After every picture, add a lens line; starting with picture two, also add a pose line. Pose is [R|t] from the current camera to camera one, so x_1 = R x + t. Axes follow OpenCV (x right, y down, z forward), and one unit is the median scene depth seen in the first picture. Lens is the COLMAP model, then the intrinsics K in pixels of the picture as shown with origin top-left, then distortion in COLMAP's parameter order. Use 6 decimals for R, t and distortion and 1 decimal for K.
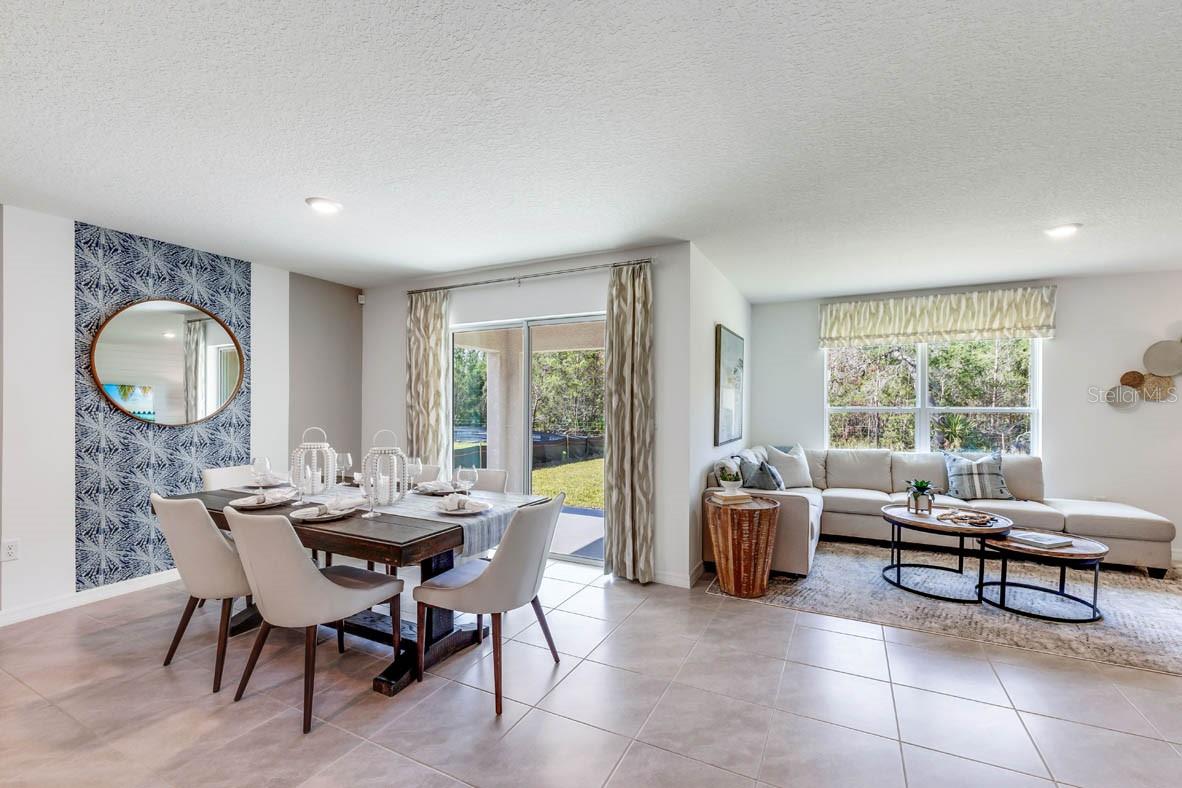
lens RADIAL K [[502.4, 0, 596.2], [0, 502.4, 405.2], [0, 0, 1]] dist [-0.000550, 0.000339]
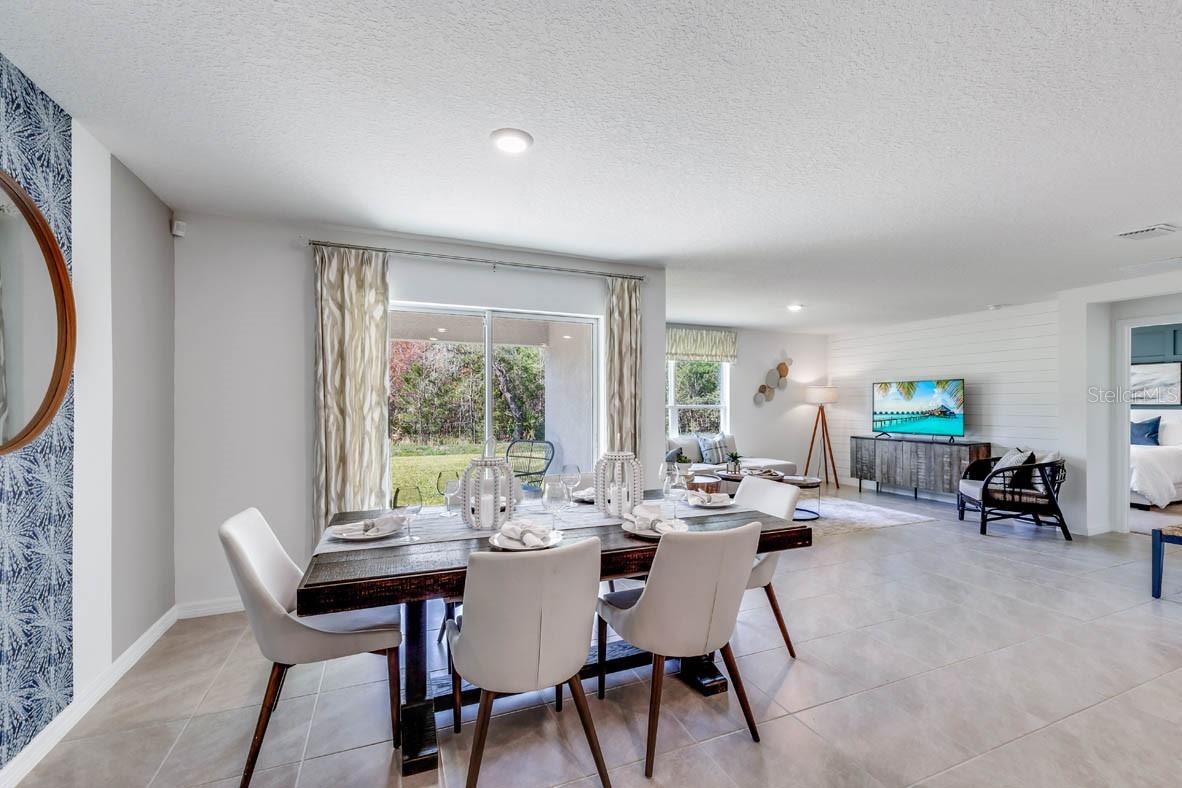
lens RADIAL K [[502.4, 0, 596.2], [0, 502.4, 405.2], [0, 0, 1]] dist [-0.000550, 0.000339]
pose [[0.650269, -0.004819, 0.759688, -0.799759], [0.002929, 0.999988, 0.003836, -0.002818], [-0.759698, -0.000270, 0.650276, 0.318104]]
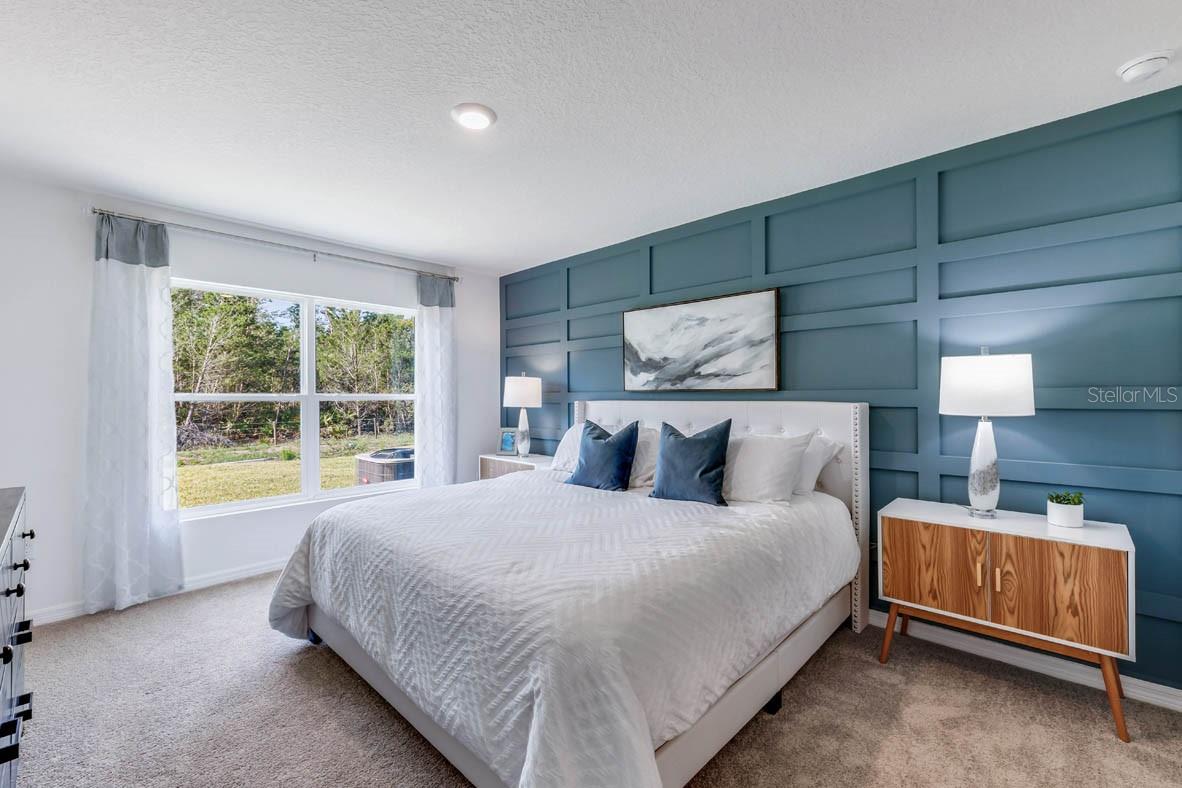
lens RADIAL K [[498.1, 0, 593.7], [0, 498.1, 395.7], [0, 0, 1]] dist [-0.001405, -0.000061]
pose [[0.287644, -0.005275, 0.957723, 1.271972], [0.008745, 0.999958, 0.002881, 0.014685], [-0.957697, 0.007546, 0.287678, -0.081782]]
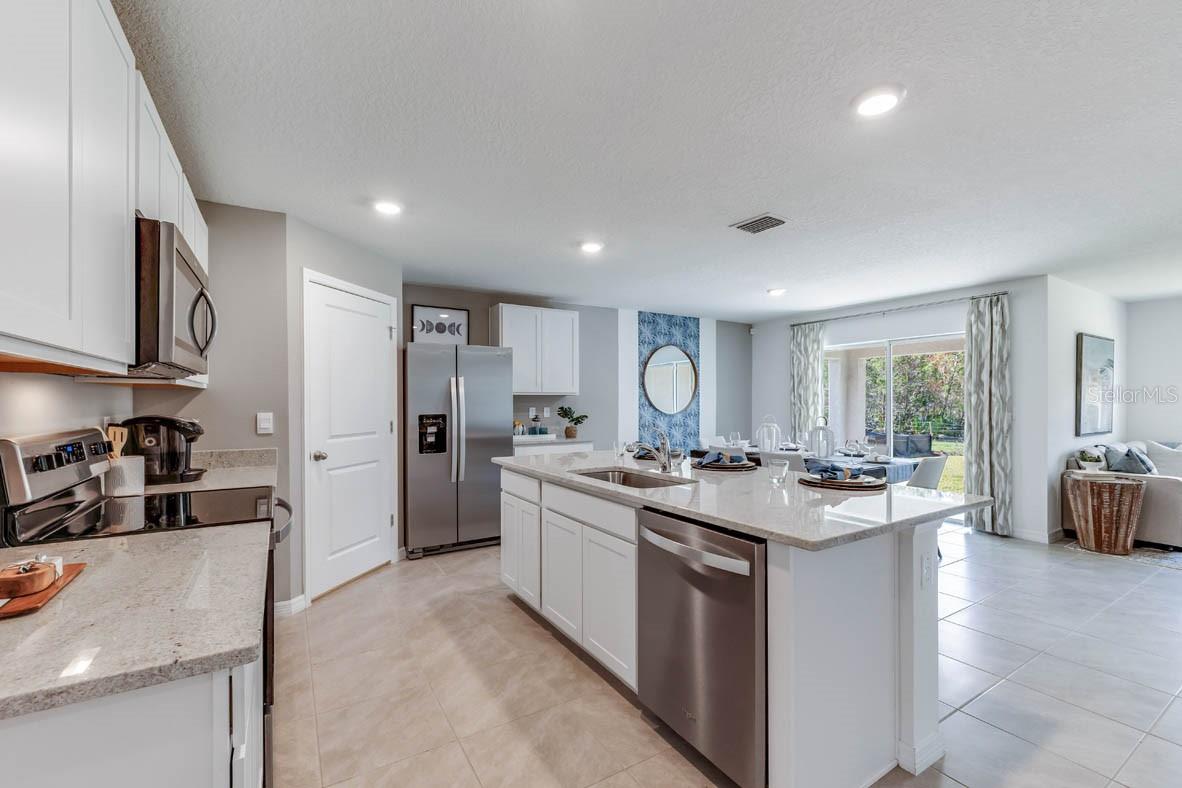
lens RADIAL K [[500.7, 0, 592.3], [0, 500.7, 402.5], [0, 0, 1]] dist [0.000190, -0.000269]
pose [[0.850278, -0.003942, -0.526318, -0.124097], [0.003017, 0.999992, -0.002615, 0.001656], [0.526325, 0.000635, 0.850284, -0.669752]]
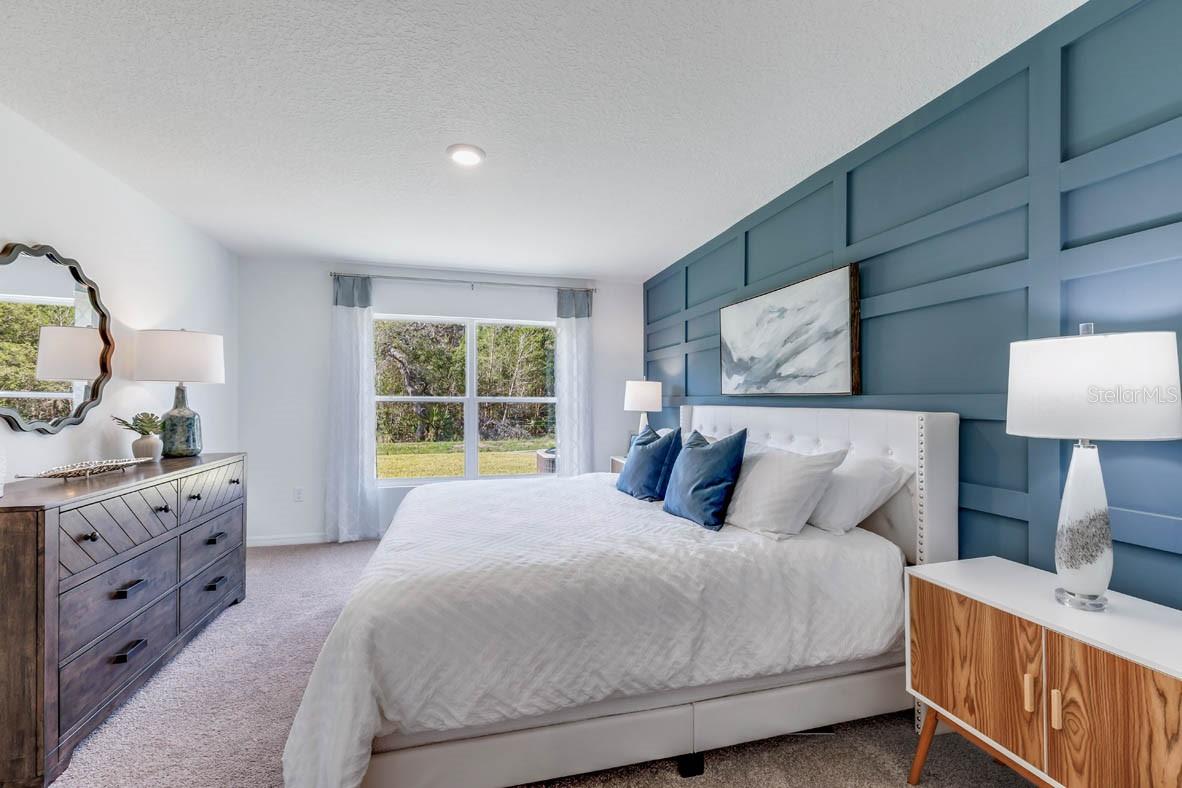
lens RADIAL K [[500.7, 0, 592.3], [0, 500.7, 402.5], [0, 0, 1]] dist [0.000190, -0.000269]
pose [[0.750048, -0.005676, 0.661360, 1.470927], [0.002527, 0.999980, 0.005716, 0.016010], [-0.661379, -0.002616, 0.750047, -0.390661]]
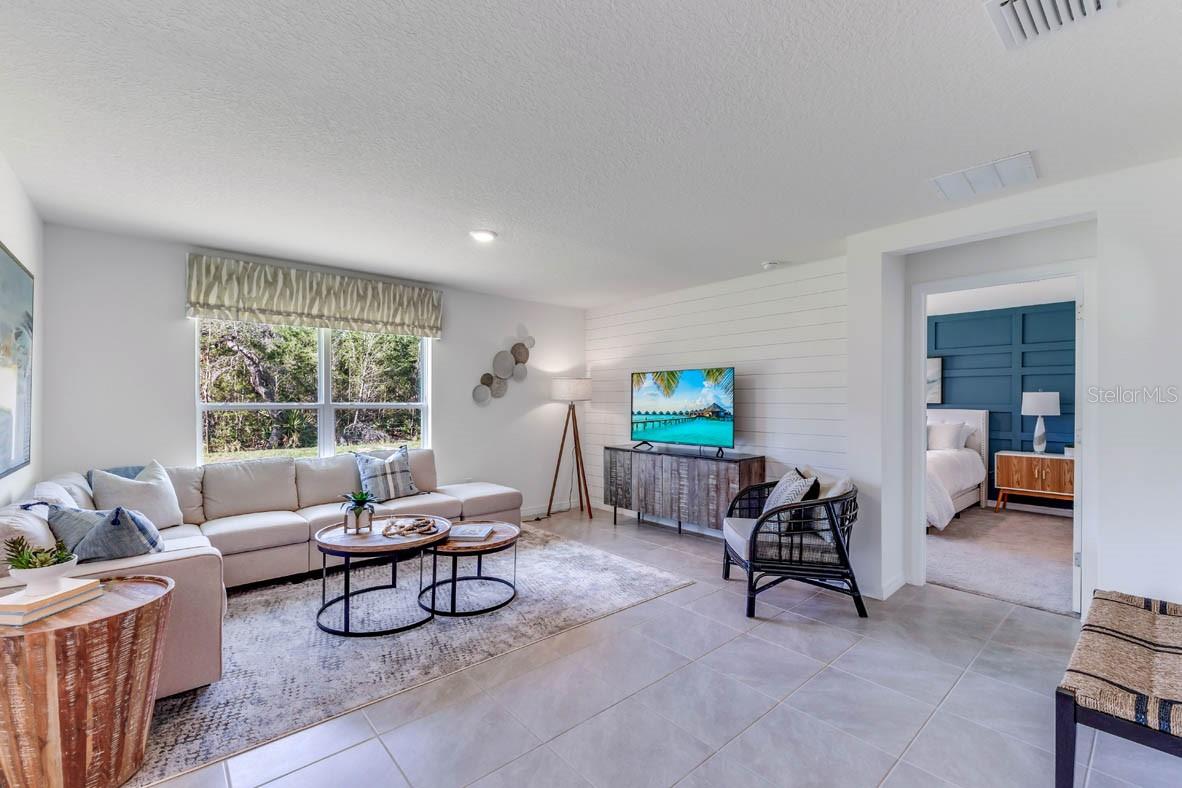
lens RADIAL K [[502.4, 0, 596.2], [0, 502.4, 405.2], [0, 0, 1]] dist [-0.000550, 0.000339]
pose [[0.373927, -0.008273, 0.927421, 0.028500], [-0.000276, 0.999959, 0.009031, -0.000559], [-0.927458, -0.003633, 0.373910, 0.333427]]
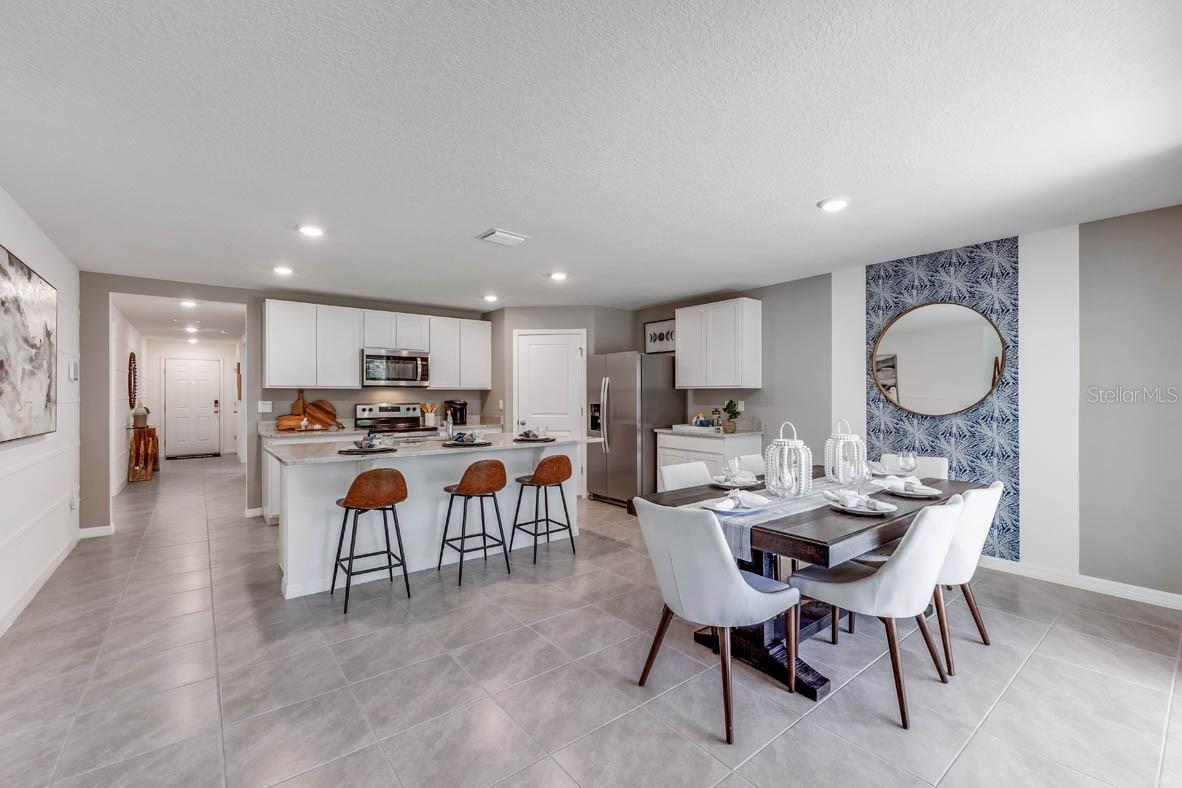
lens RADIAL K [[498.1, 0, 593.7], [0, 498.1, 395.7], [0, 0, 1]] dist [-0.001405, -0.000061]
pose [[-0.419020, -0.001788, -0.907975, 0.458569], [-0.002380, 0.999997, -0.000871, -0.001122], [0.907974, 0.001796, -0.419023, 0.757145]]
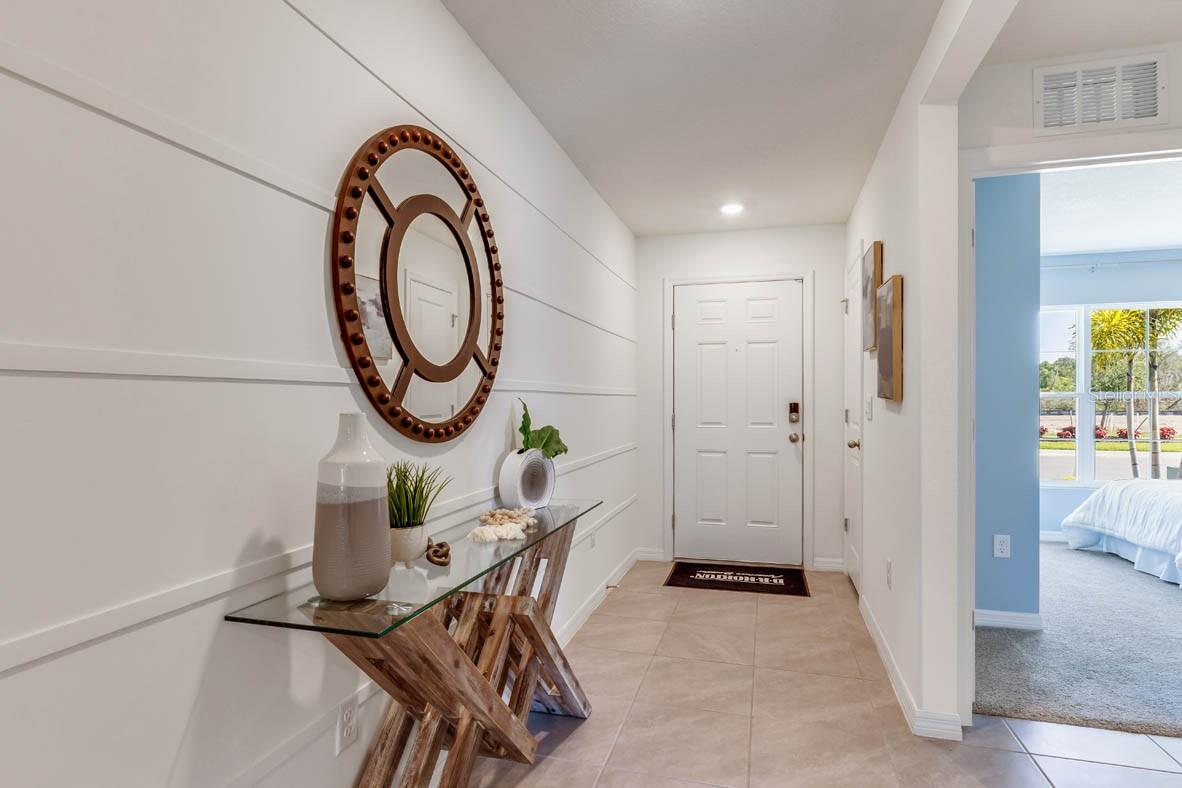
lens RADIAL K [[605.4, 0, 593.3], [0, 605.4, 396.4], [0, 0, 1]] dist [-0.006330, 0.000161]
pose [[-0.982403, -0.006651, -0.186655, -0.681655], [-0.006360, 0.999977, -0.002155, 0.021764], [0.186665, -0.000930, -0.982423, -1.431240]]
